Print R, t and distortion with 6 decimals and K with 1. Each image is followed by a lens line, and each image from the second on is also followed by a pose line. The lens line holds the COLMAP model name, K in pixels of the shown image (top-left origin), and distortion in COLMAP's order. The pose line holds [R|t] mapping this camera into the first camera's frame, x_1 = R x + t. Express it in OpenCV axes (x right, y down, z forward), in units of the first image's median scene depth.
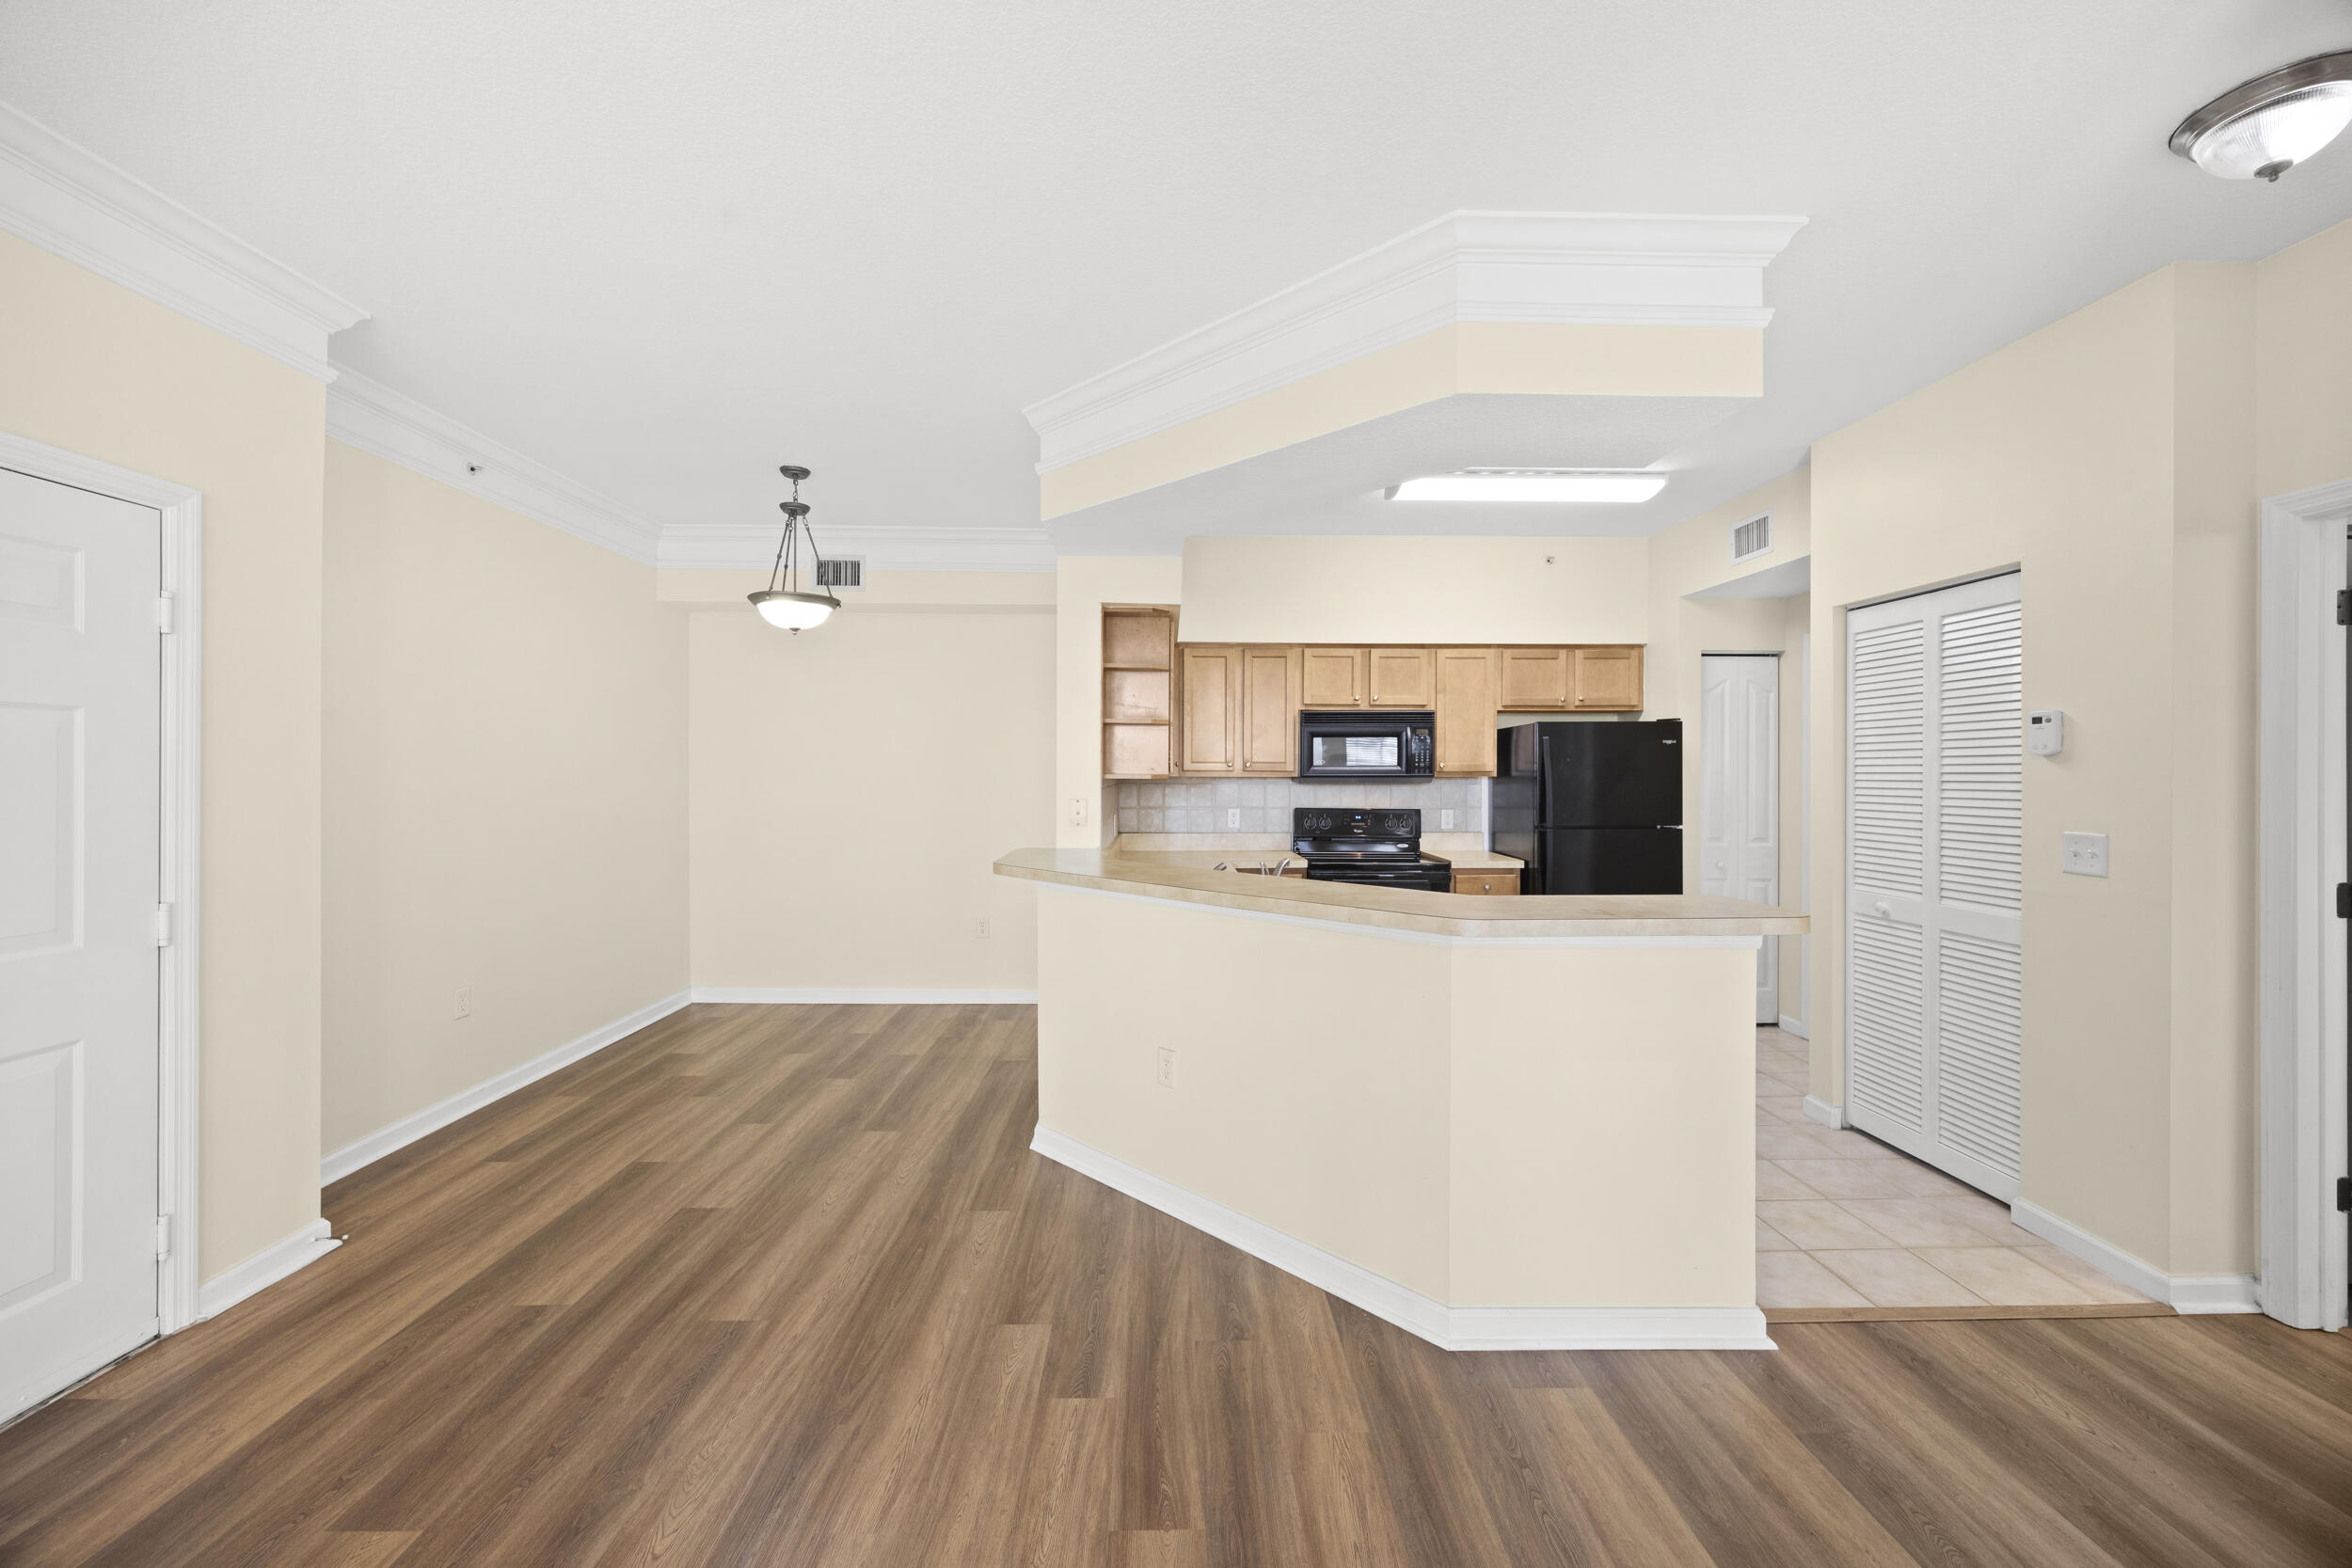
lens RADIAL K [[893.8, 0, 1181.0], [0, 893.8, 773.4], [0, 0, 1]] dist [-0.007672, 0.001766]
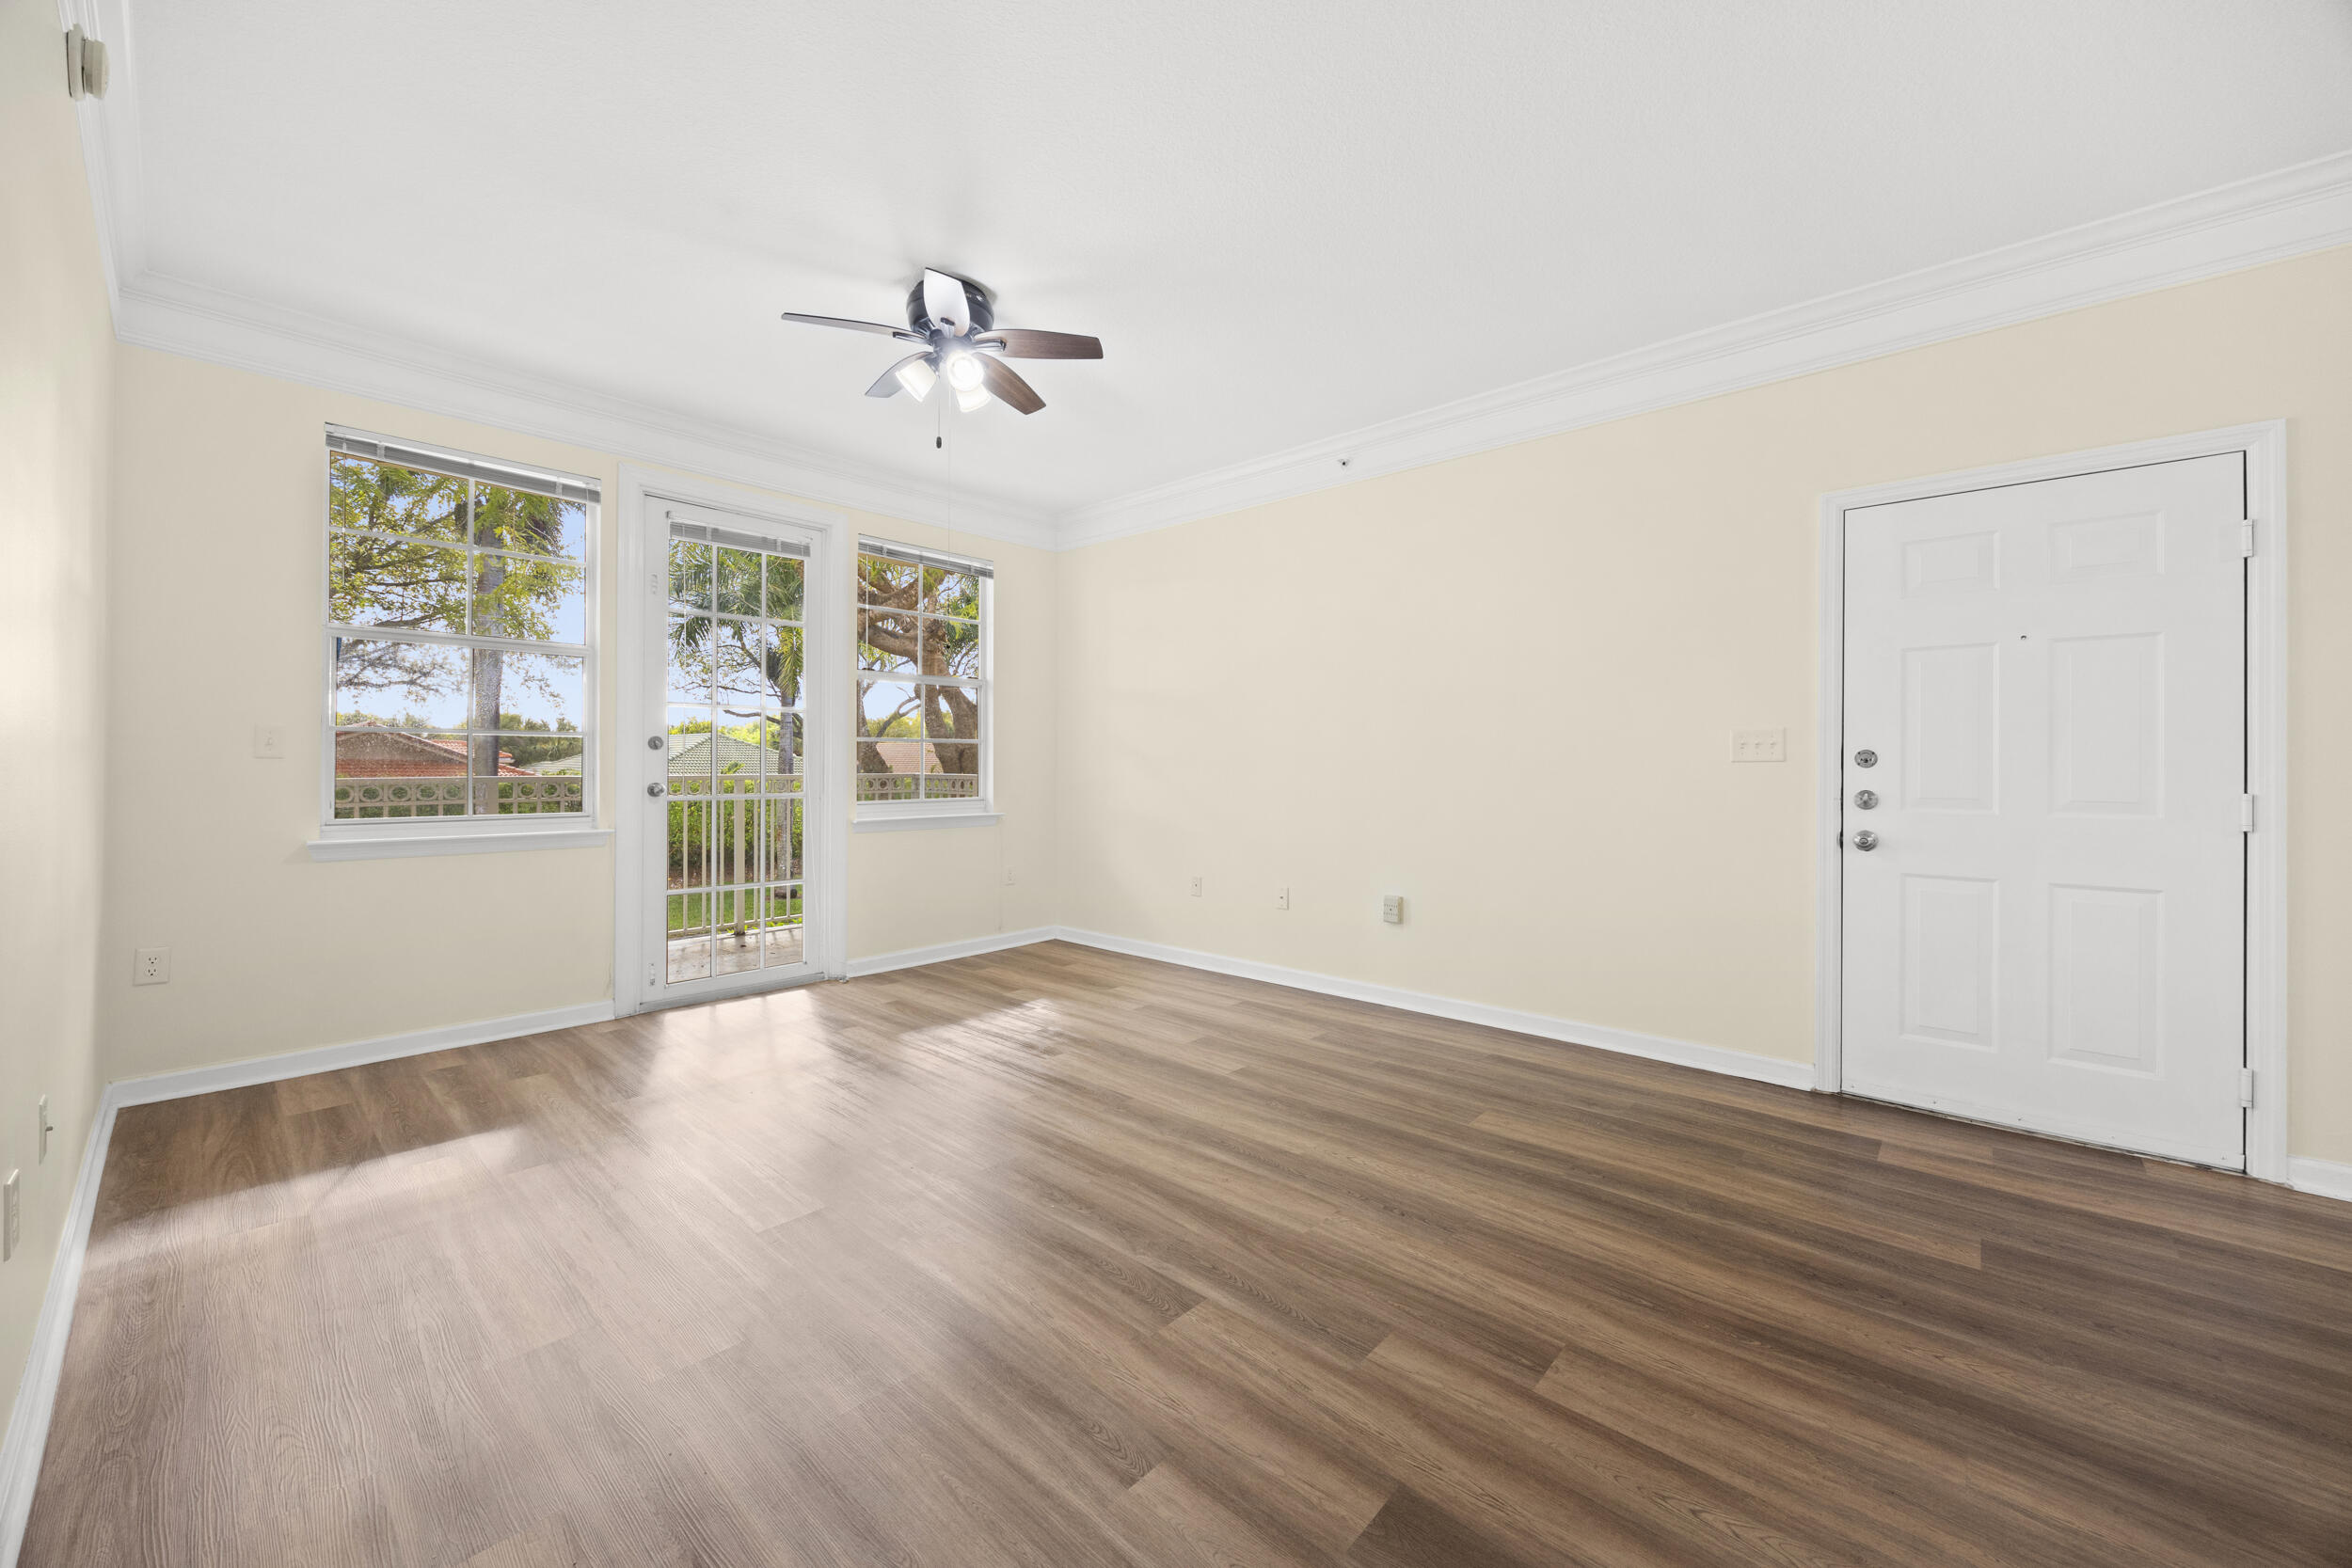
lens RADIAL K [[893.8, 0, 1184.5], [0, 893.8, 760.5], [0, 0, 1]] dist [-0.007672, 0.001766]
pose [[-0.682734, -0.009871, -0.730600, 0.287326], [-0.006413, 0.999951, -0.007517, 0.056253], [0.730639, -0.000447, -0.682764, 0.364433]]
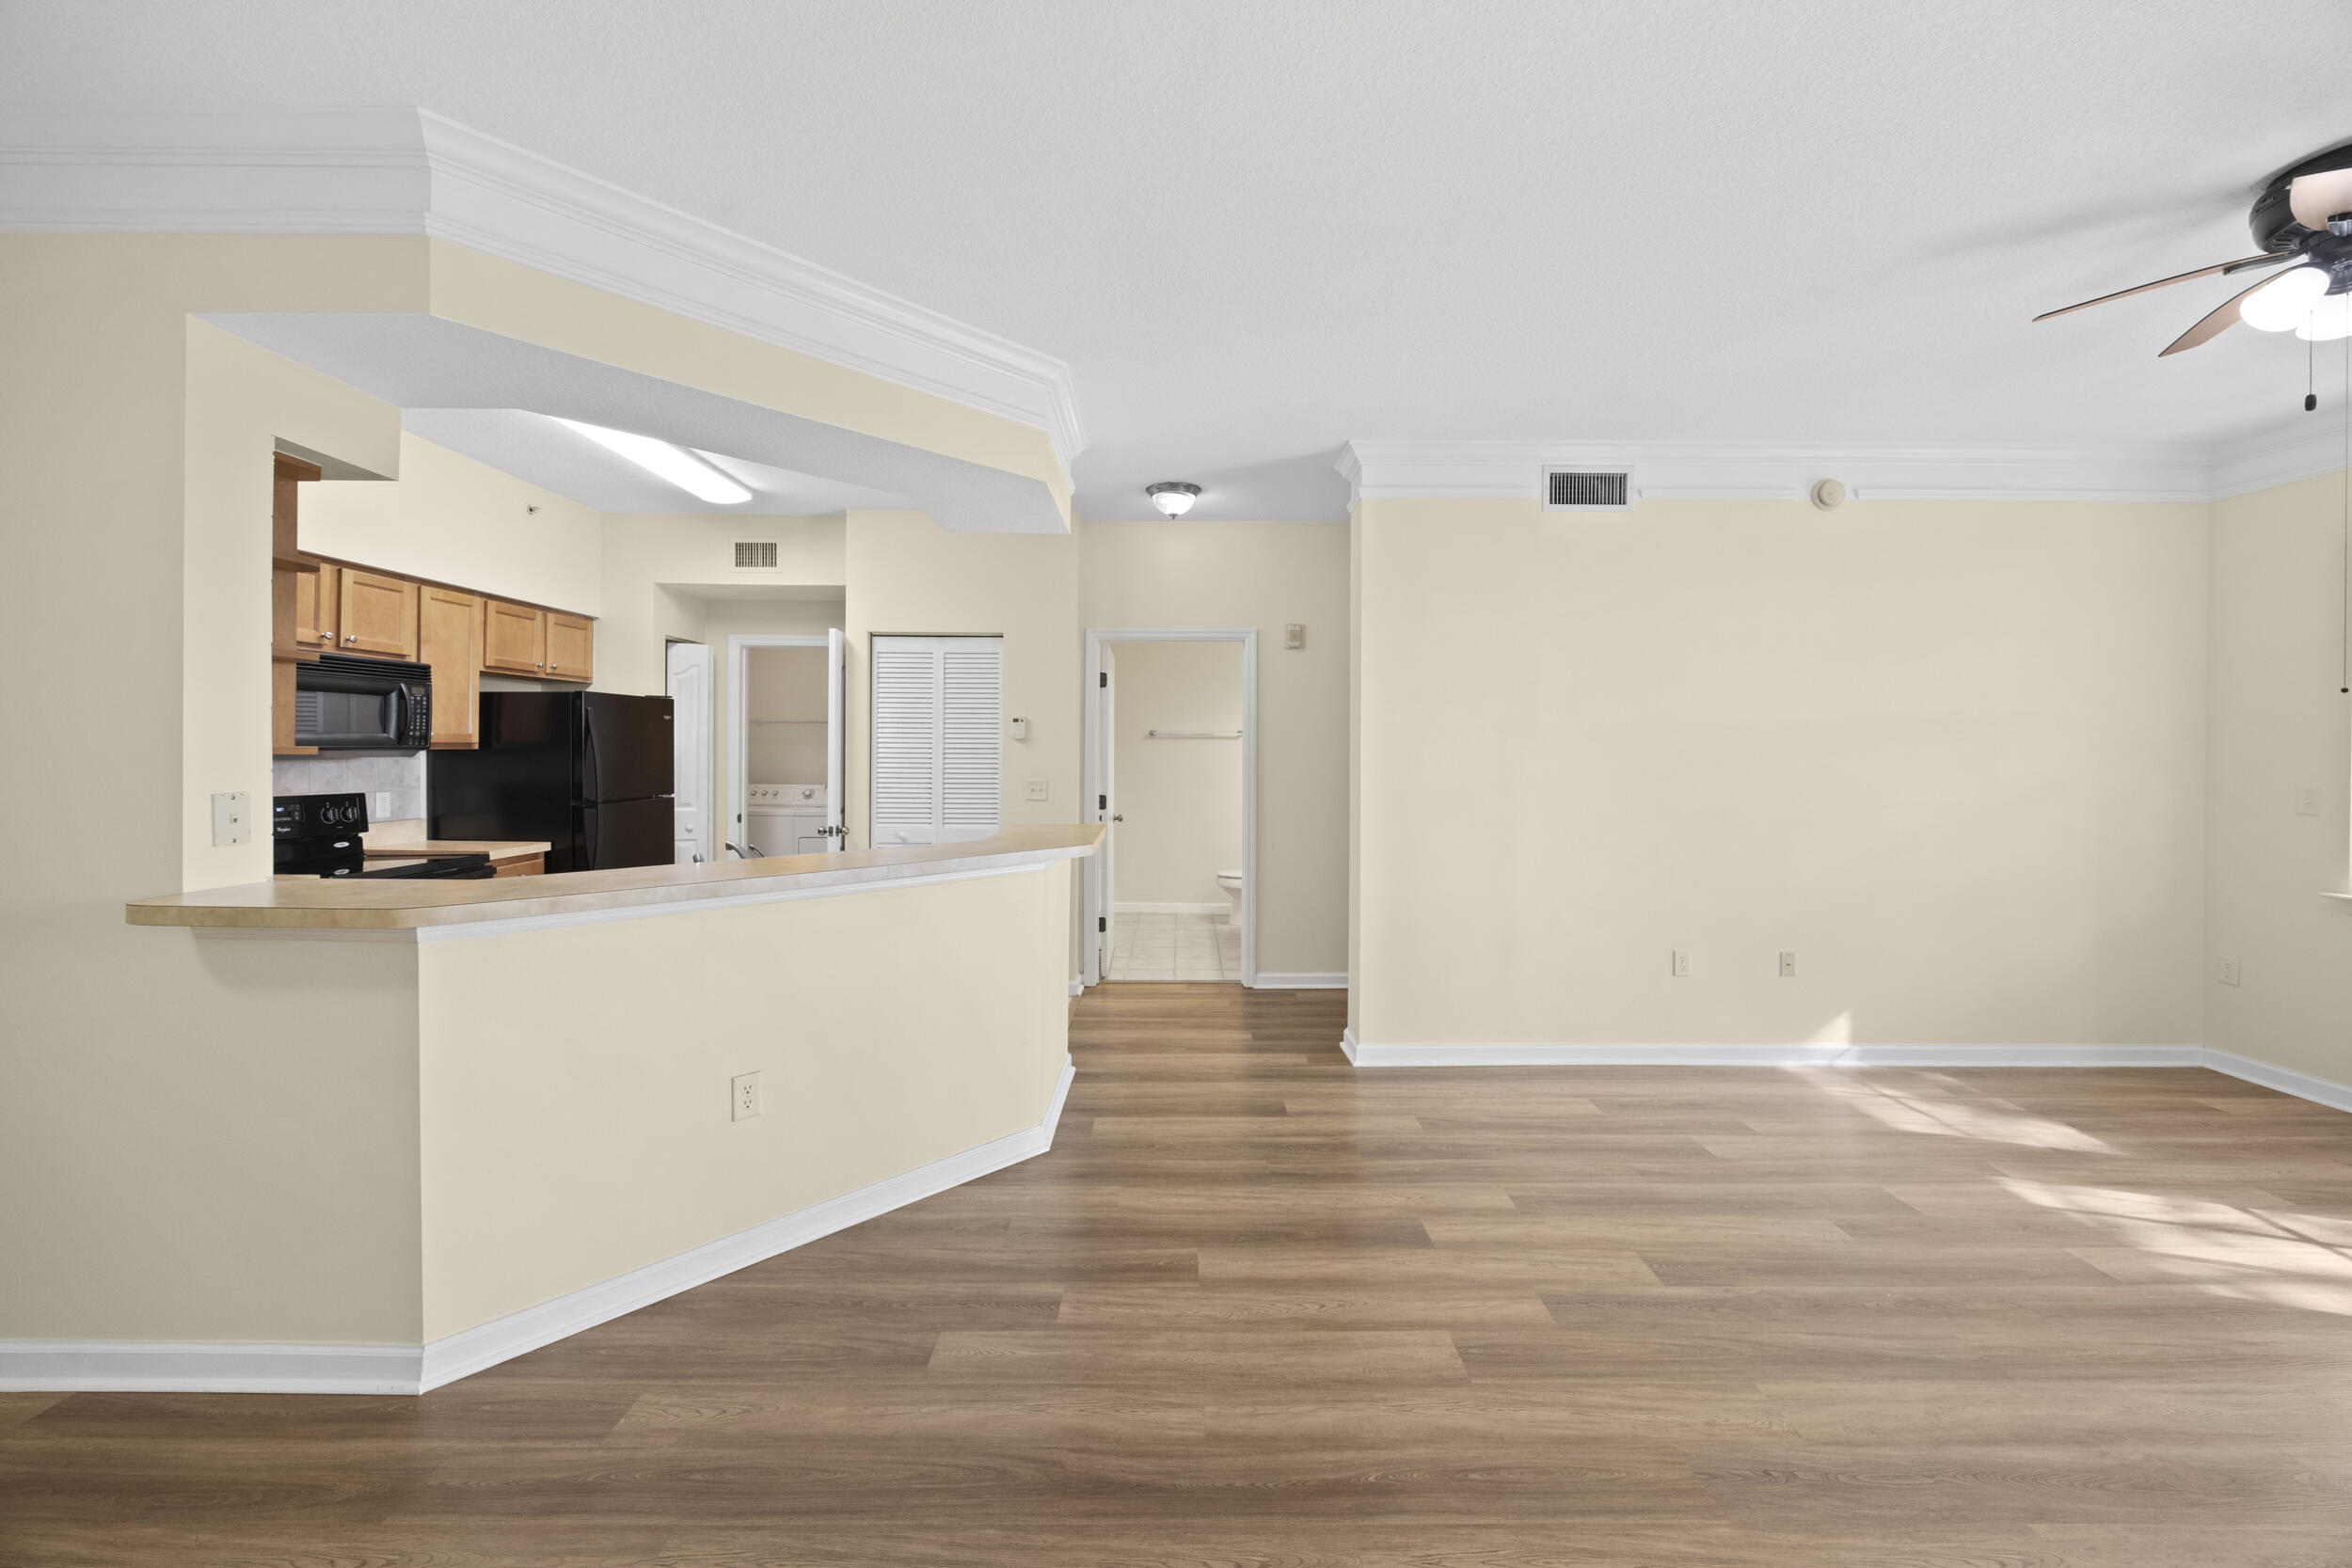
lens RADIAL K [[893.8, 0, 1174.9], [0, 893.8, 757.2], [0, 0, 1]] dist [-0.007672, 0.001766]
pose [[0.019669, -0.008483, 0.999771, -0.525646], [-0.005049, 0.999950, 0.008584, 0.000408], [-0.999794, -0.005216, 0.019626, 0.359060]]
